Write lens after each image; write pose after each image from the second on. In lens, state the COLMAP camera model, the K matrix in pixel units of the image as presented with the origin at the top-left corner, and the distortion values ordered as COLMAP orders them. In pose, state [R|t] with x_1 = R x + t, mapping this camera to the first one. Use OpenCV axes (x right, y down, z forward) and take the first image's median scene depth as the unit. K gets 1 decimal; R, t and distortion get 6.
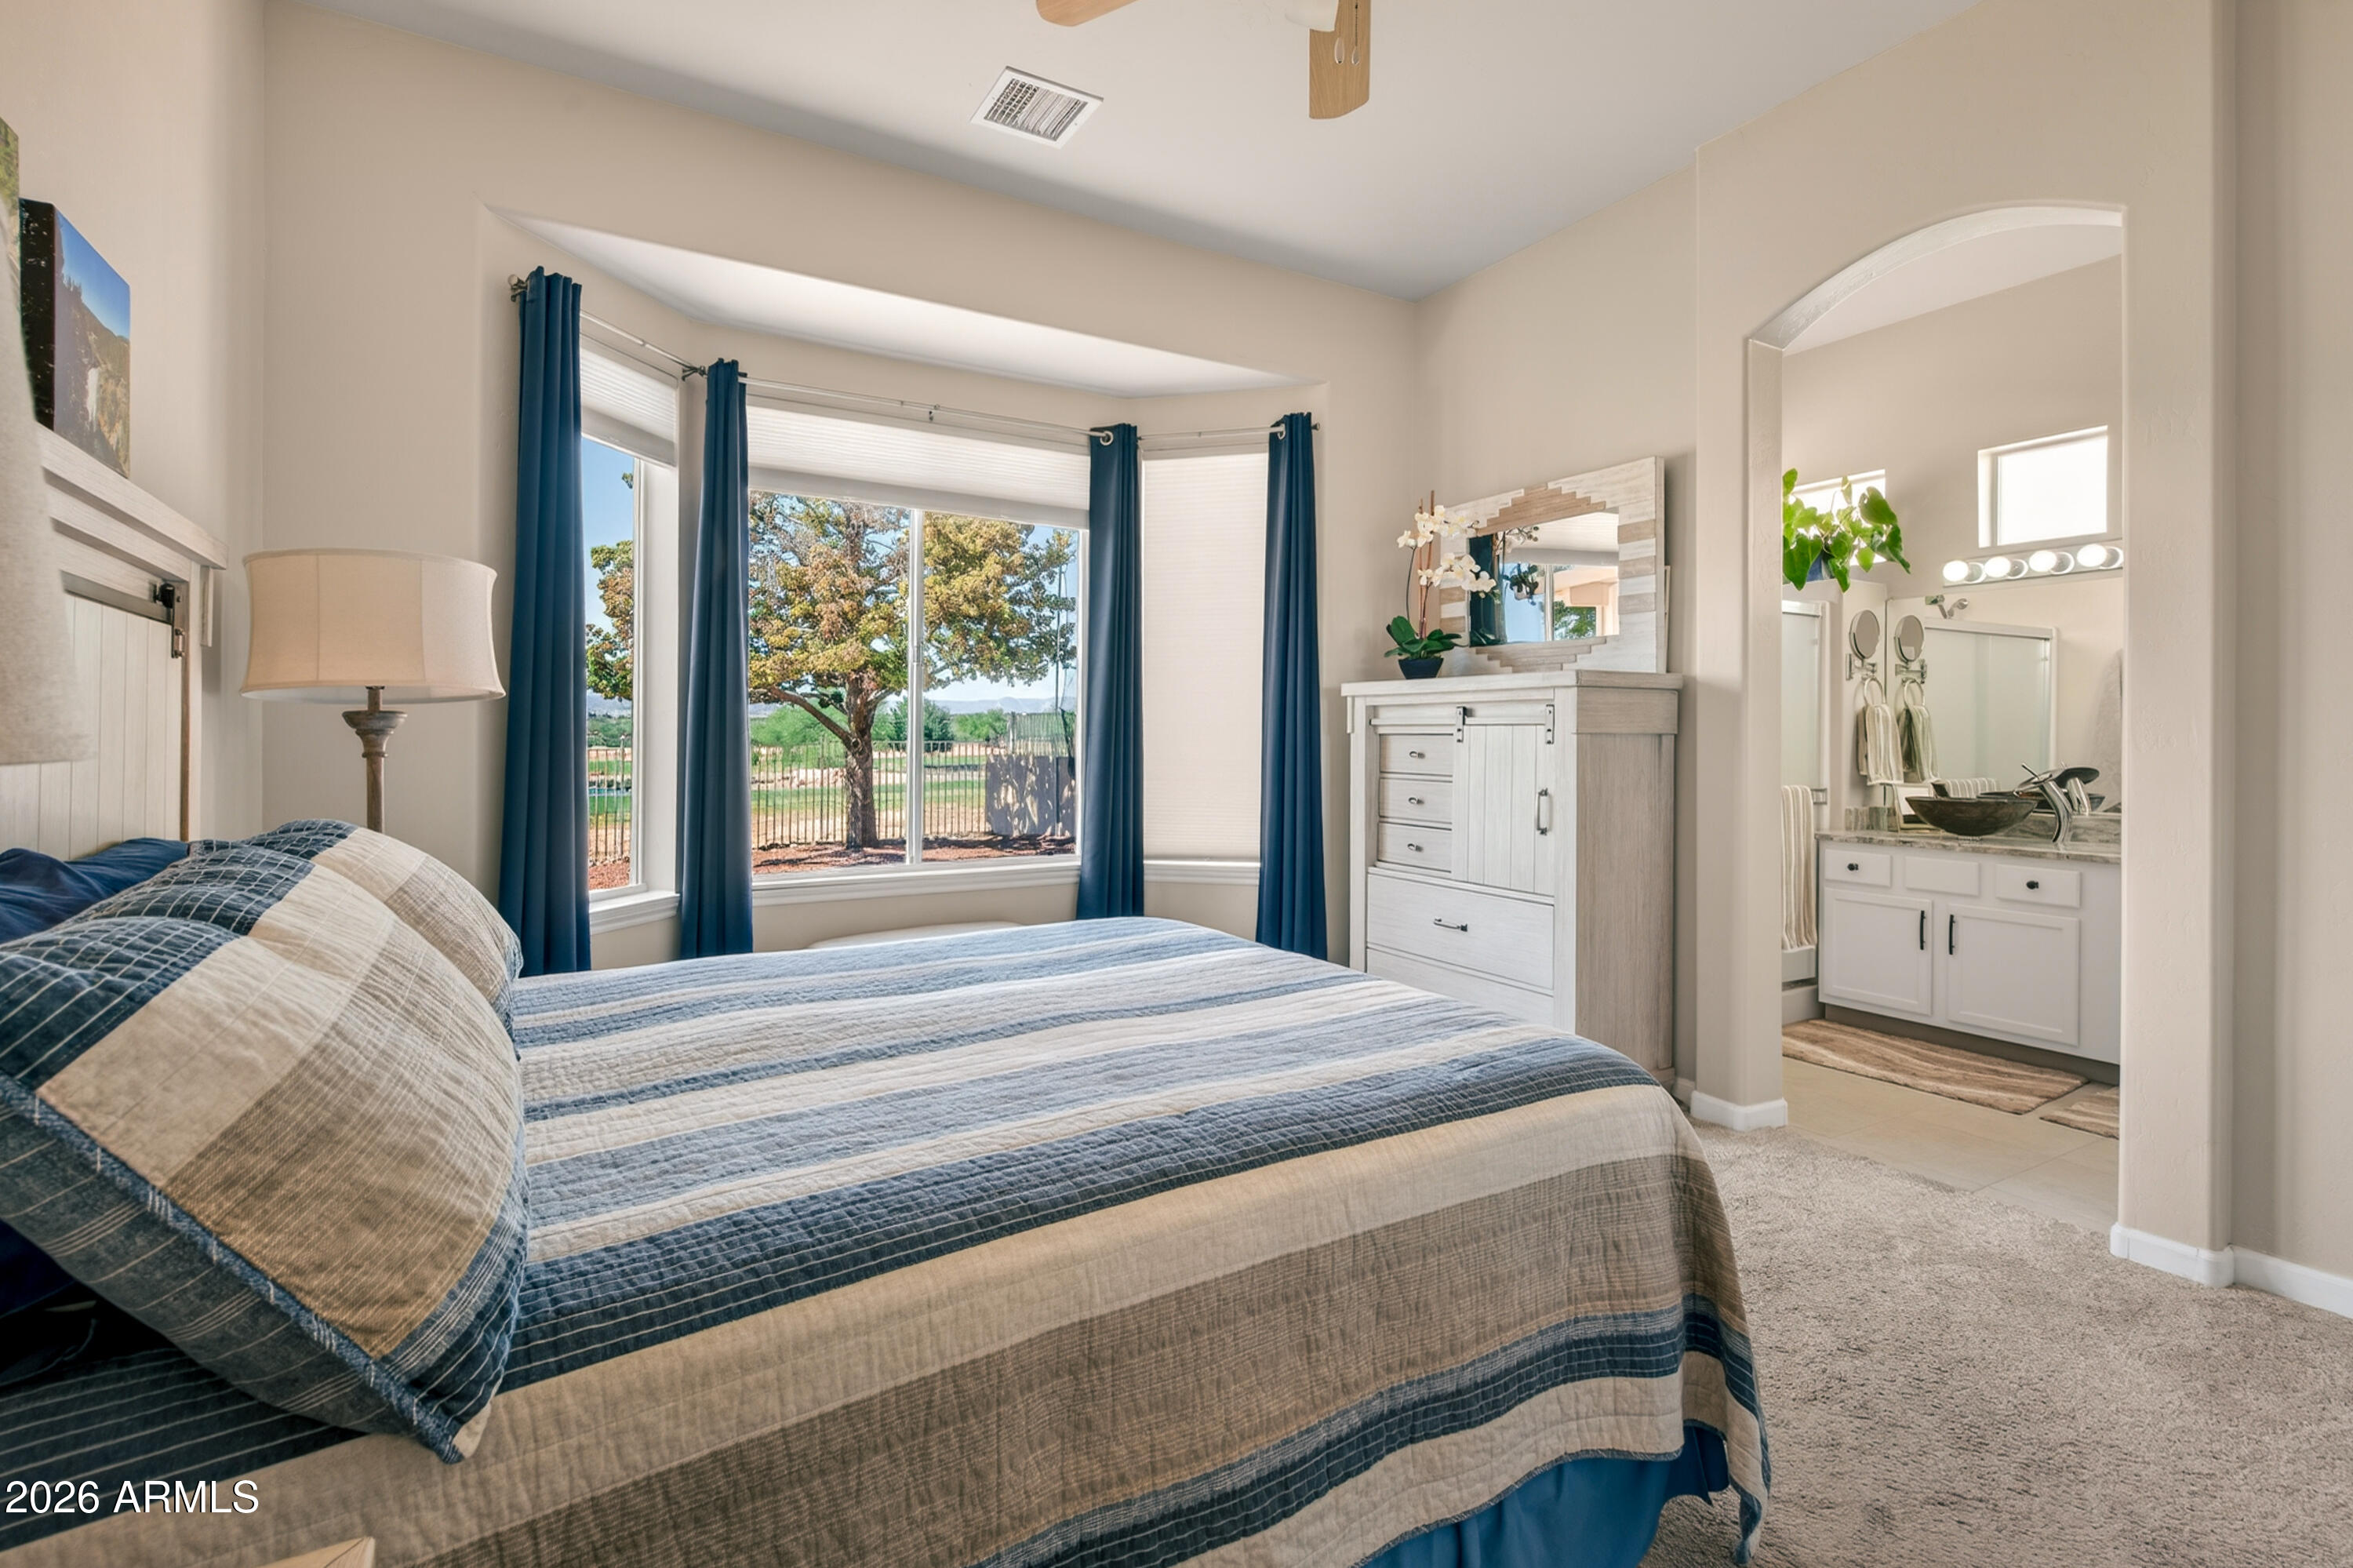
lens RADIAL K [[1065.5, 0, 1178.1], [0, 1065.5, 757.4], [0, 0, 1]] dist [0.000025, -0.000406]
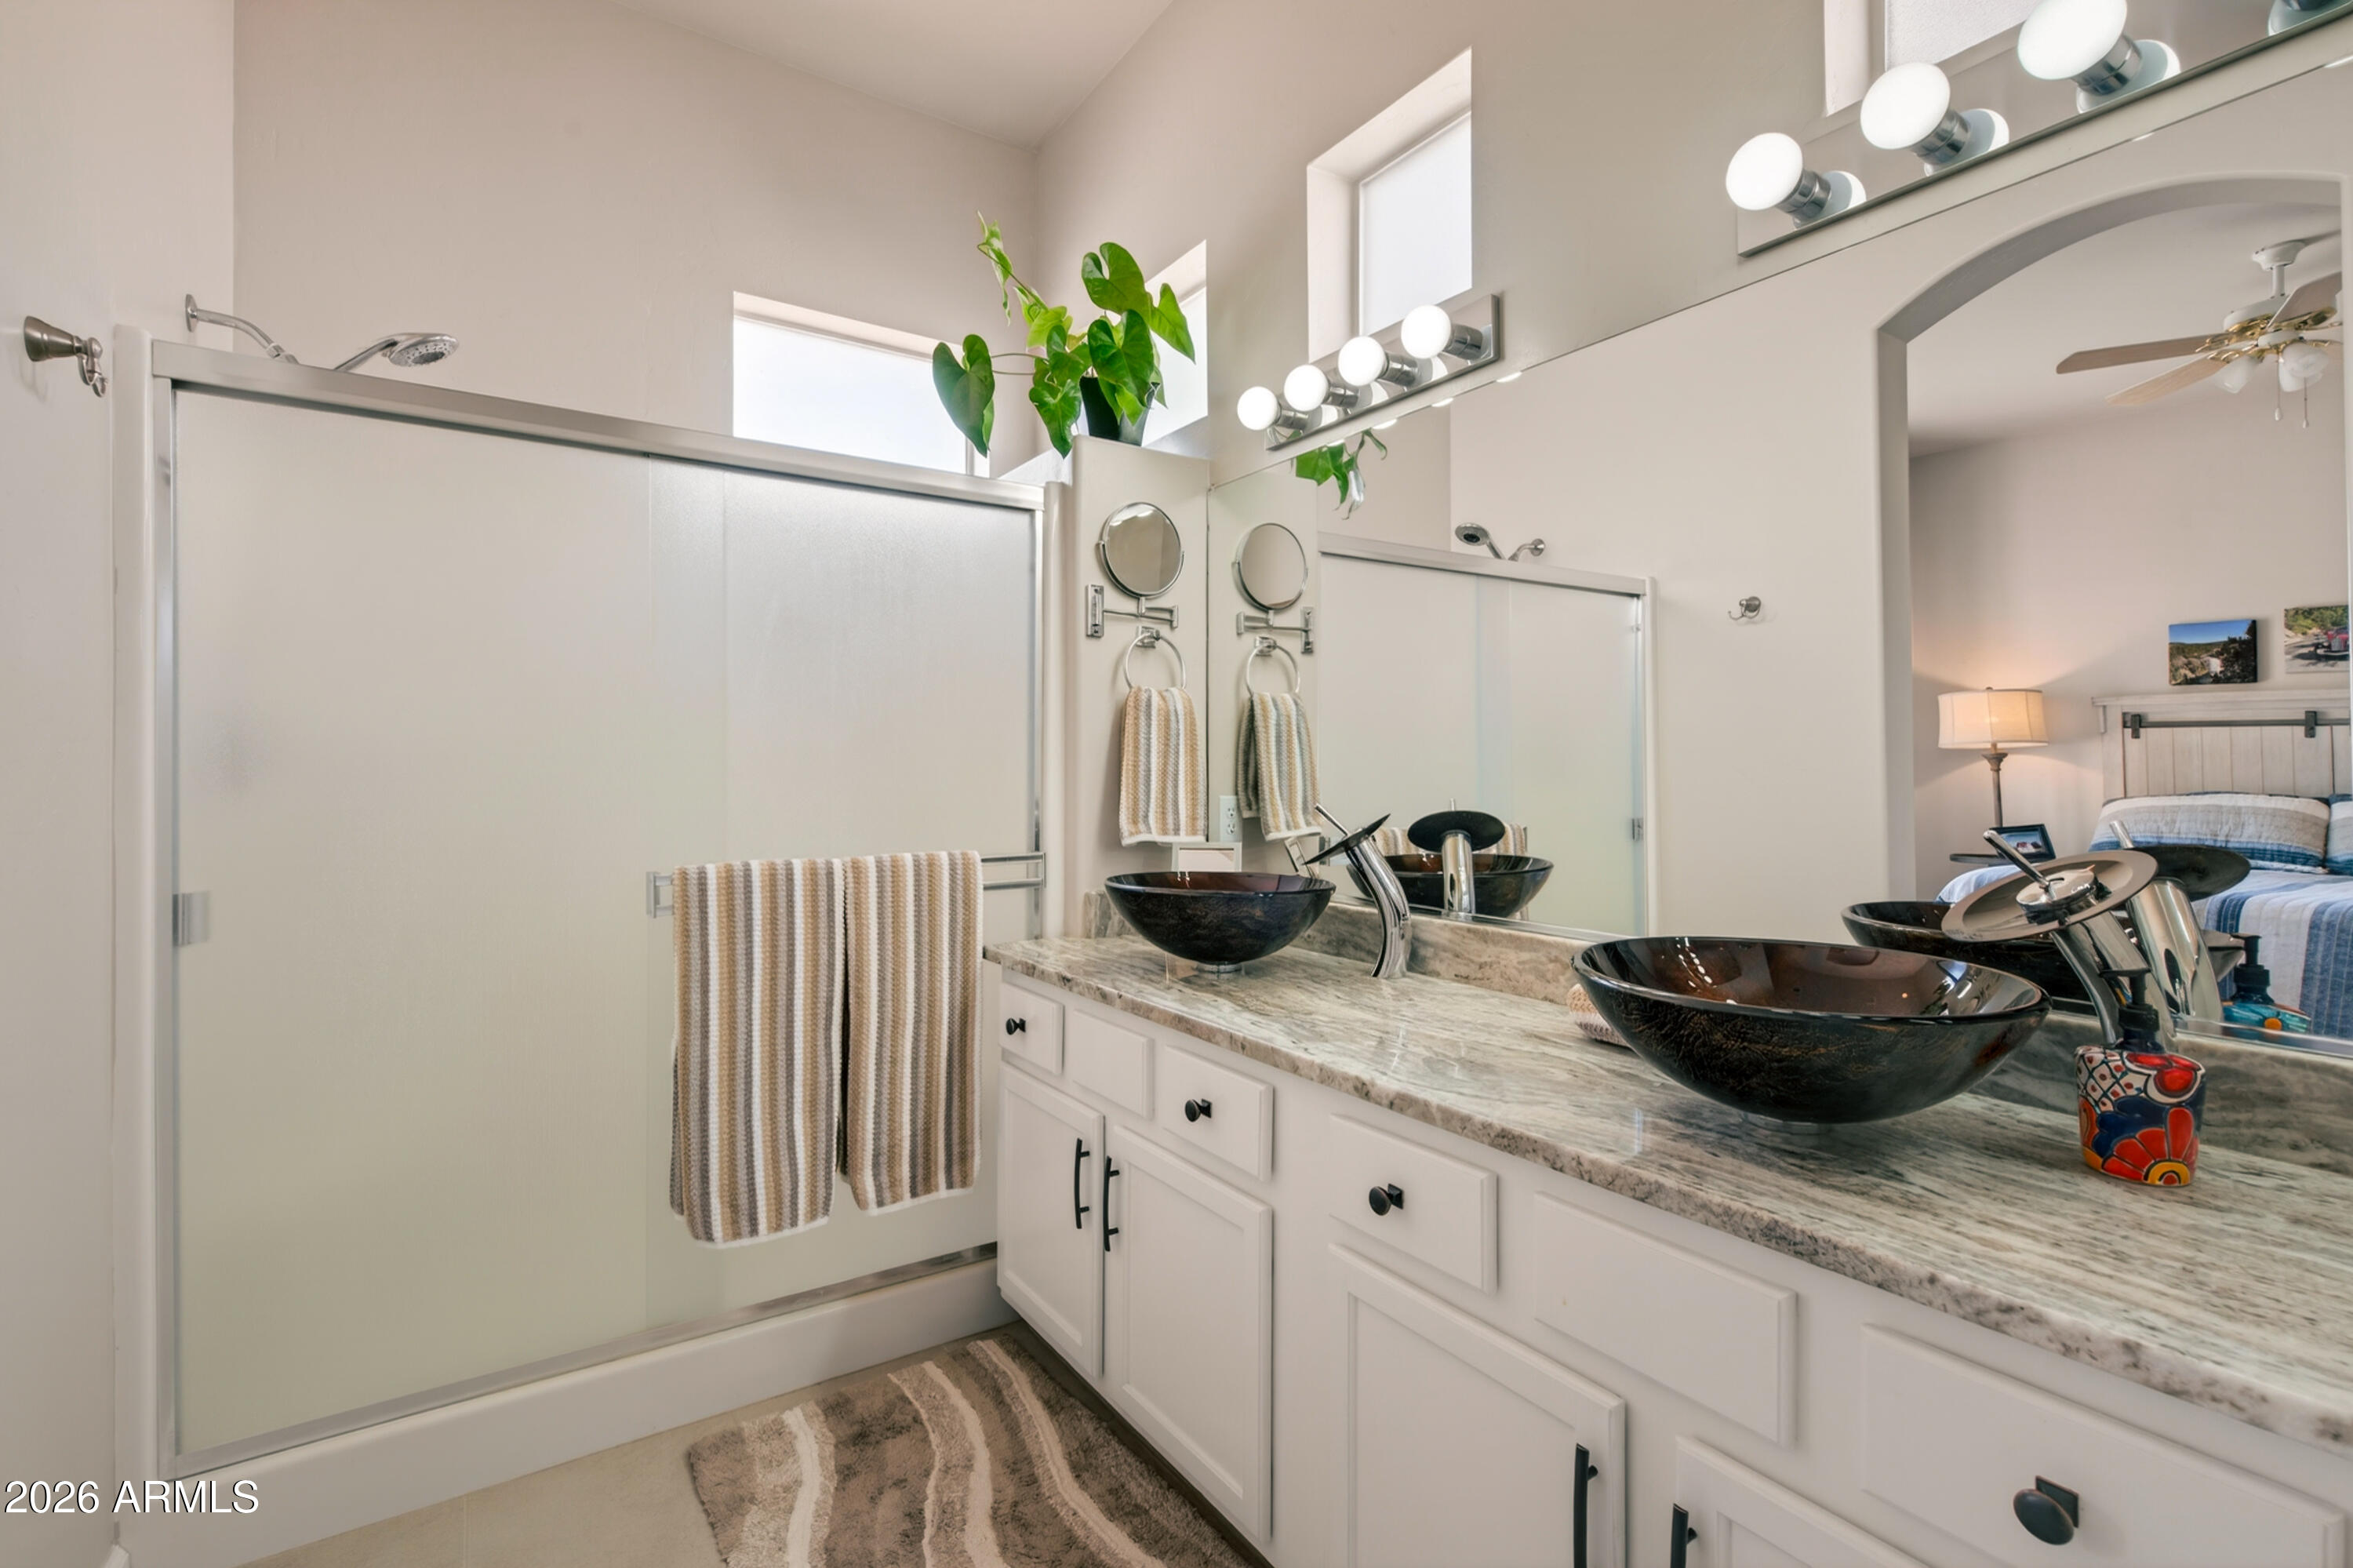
lens RADIAL K [[1065.5, 0, 1178.1], [0, 1065.5, 757.4], [0, 0, 1]] dist [0.000025, -0.000406]
pose [[0.999578, 0.005176, 0.028579, 0.653580], [-0.004255, 0.999473, -0.032196, 0.000437], [-0.028730, 0.032060, 0.999073, 0.495665]]
